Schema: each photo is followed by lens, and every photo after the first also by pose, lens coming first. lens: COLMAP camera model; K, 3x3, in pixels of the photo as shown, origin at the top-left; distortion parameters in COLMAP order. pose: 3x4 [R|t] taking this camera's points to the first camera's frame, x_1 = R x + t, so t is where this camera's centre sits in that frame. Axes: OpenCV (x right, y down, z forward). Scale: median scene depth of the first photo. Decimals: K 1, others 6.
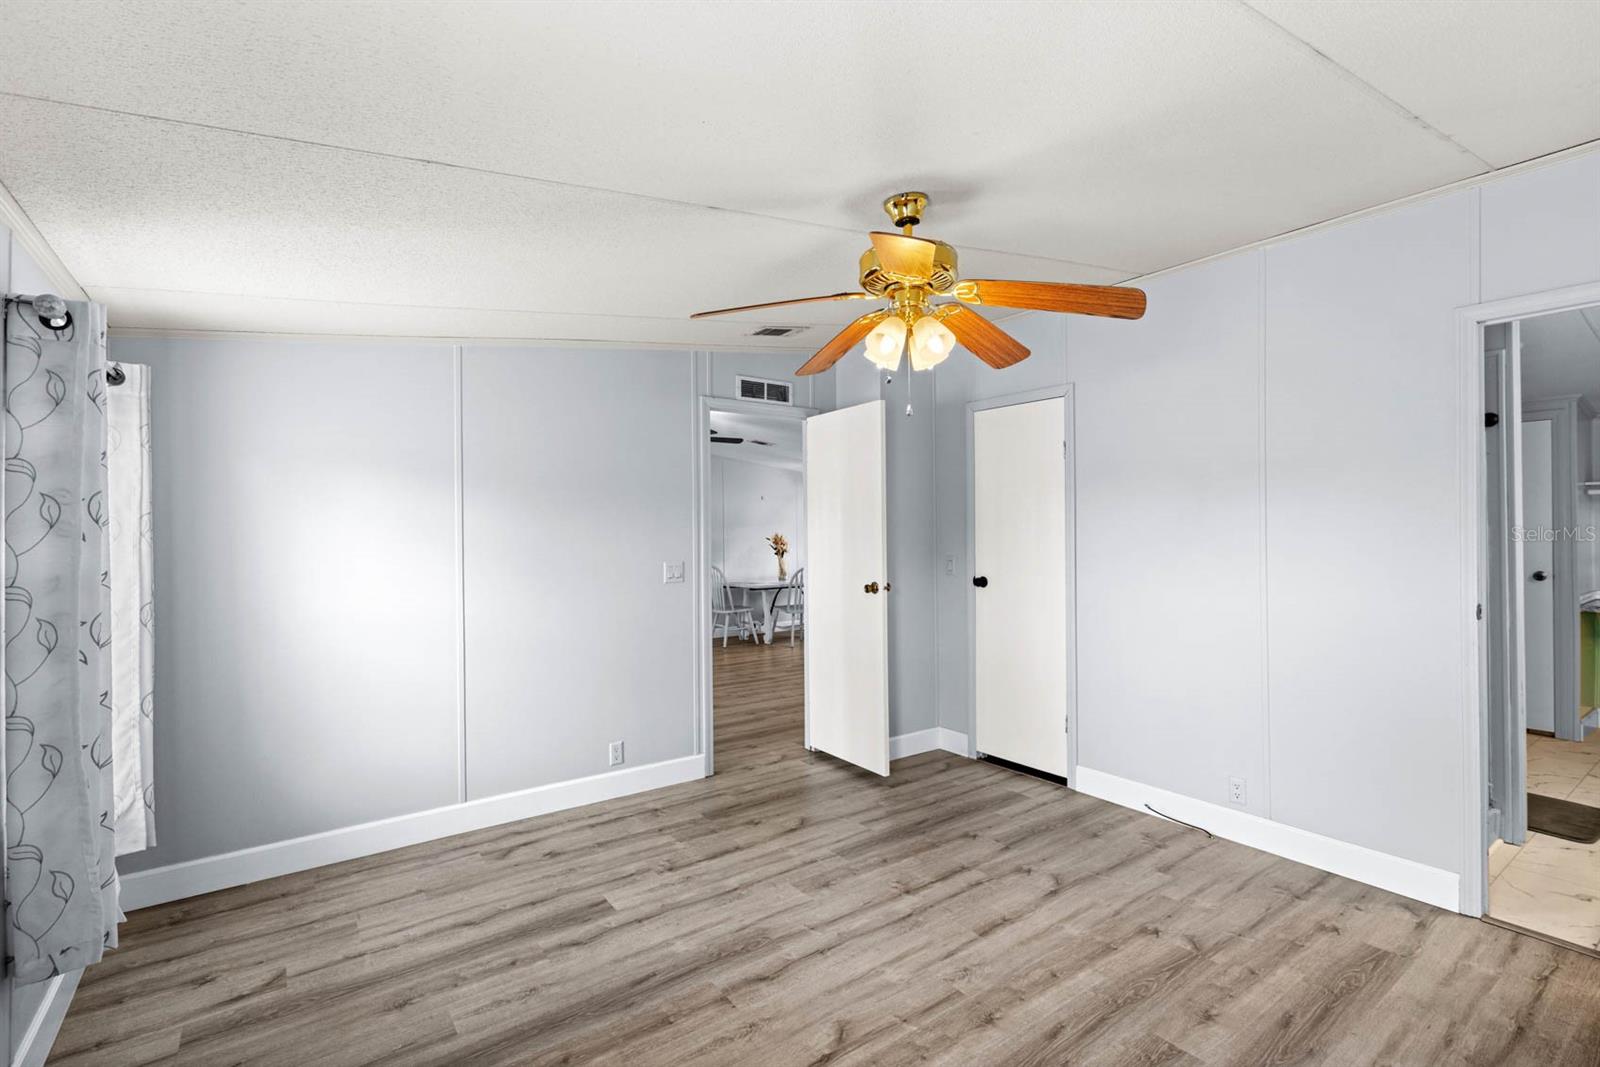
lens RADIAL K [[732.8, 0, 793.3], [0, 732.8, 534.8], [0, 0, 1]] dist [-0.000432, 0.001146]
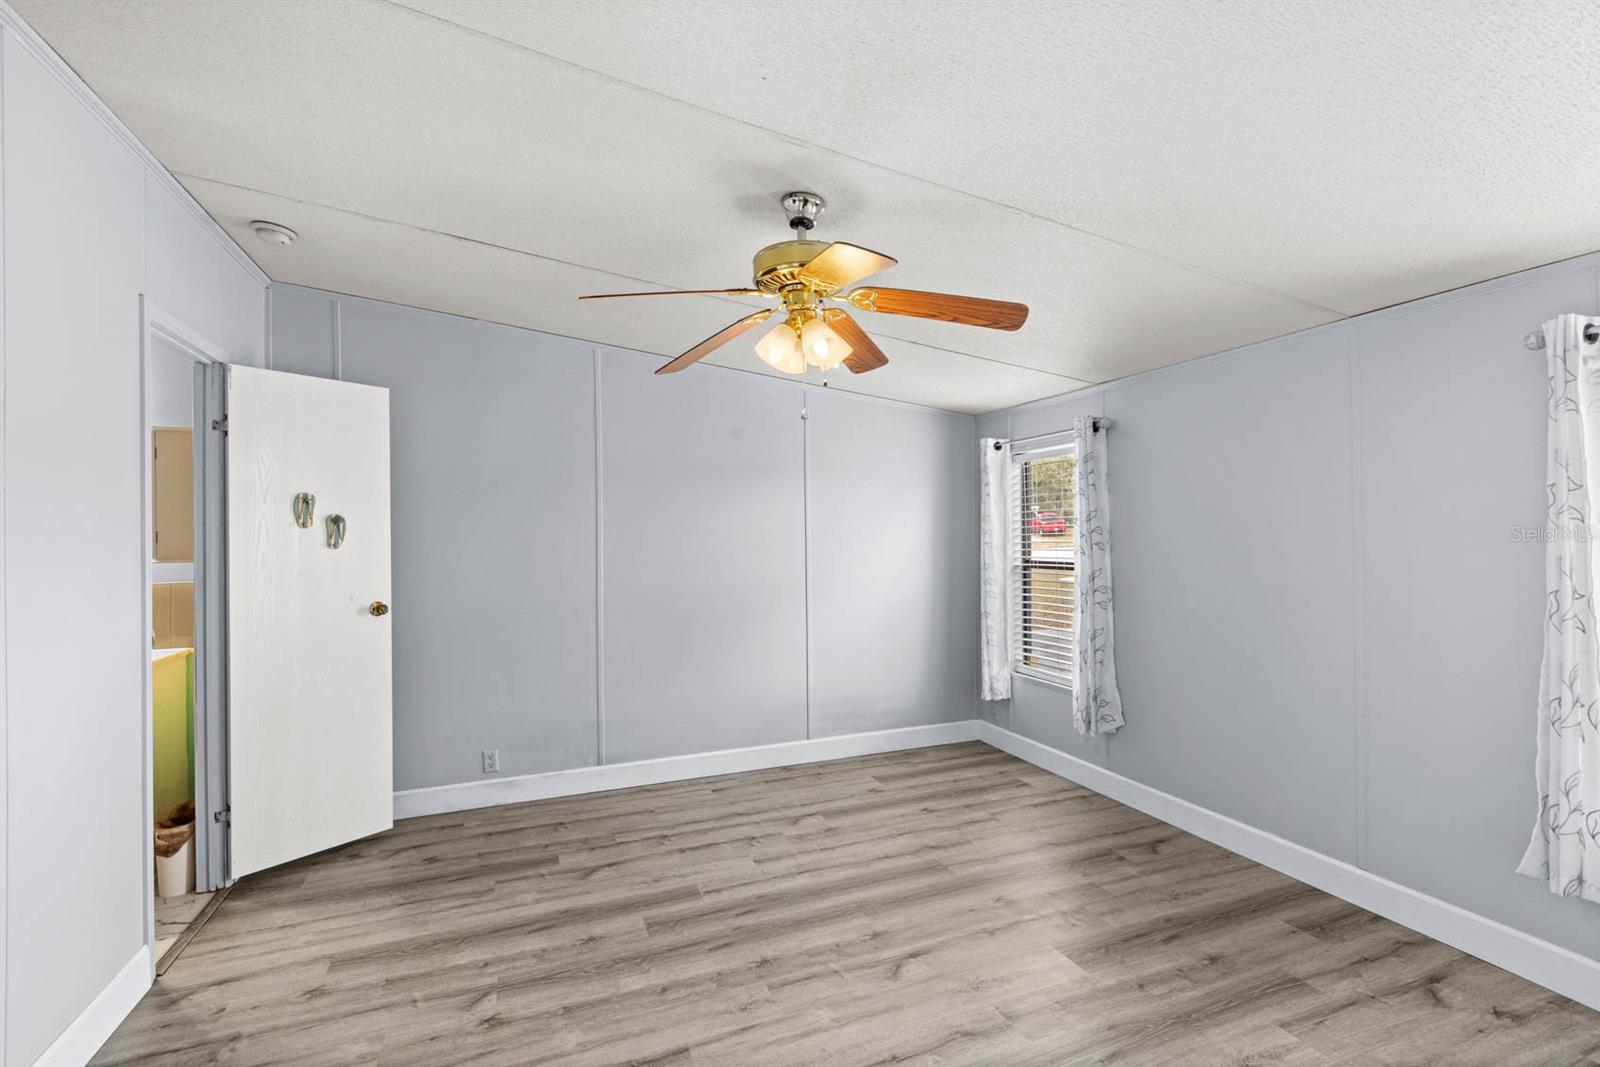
lens RADIAL K [[732.8, 0, 813.3], [0, 732.8, 524.1], [0, 0, 1]] dist [-0.000432, 0.001146]
pose [[-0.974633, 0.023675, 0.222553, -0.061464], [0.022199, 0.999712, -0.009136, -0.005625], [-0.222706, -0.003963, -0.974878, 1.666518]]
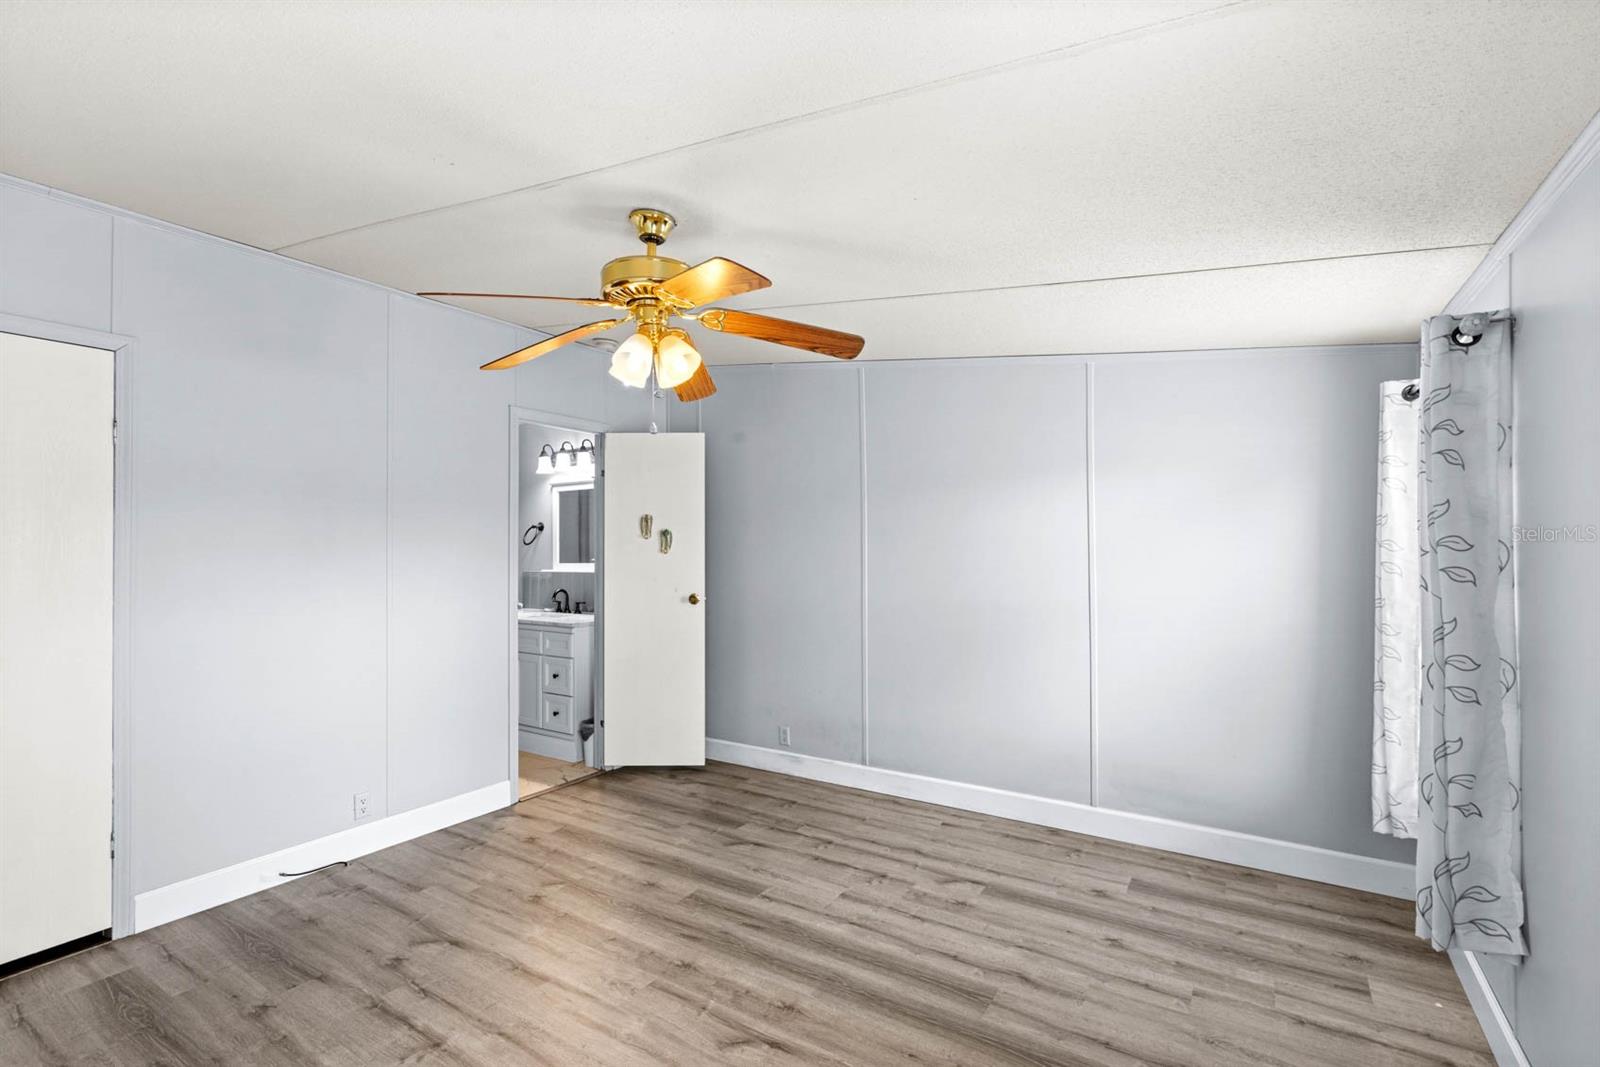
lens RADIAL K [[732.8, 0, 799.9], [0, 732.8, 531.4], [0, 0, 1]] dist [-0.000432, 0.001146]
pose [[-0.372848, 0.029761, 0.927415, -0.715729], [0.014267, 0.999551, -0.026341, 0.004397], [-0.927783, 0.003410, -0.373105, 1.004622]]
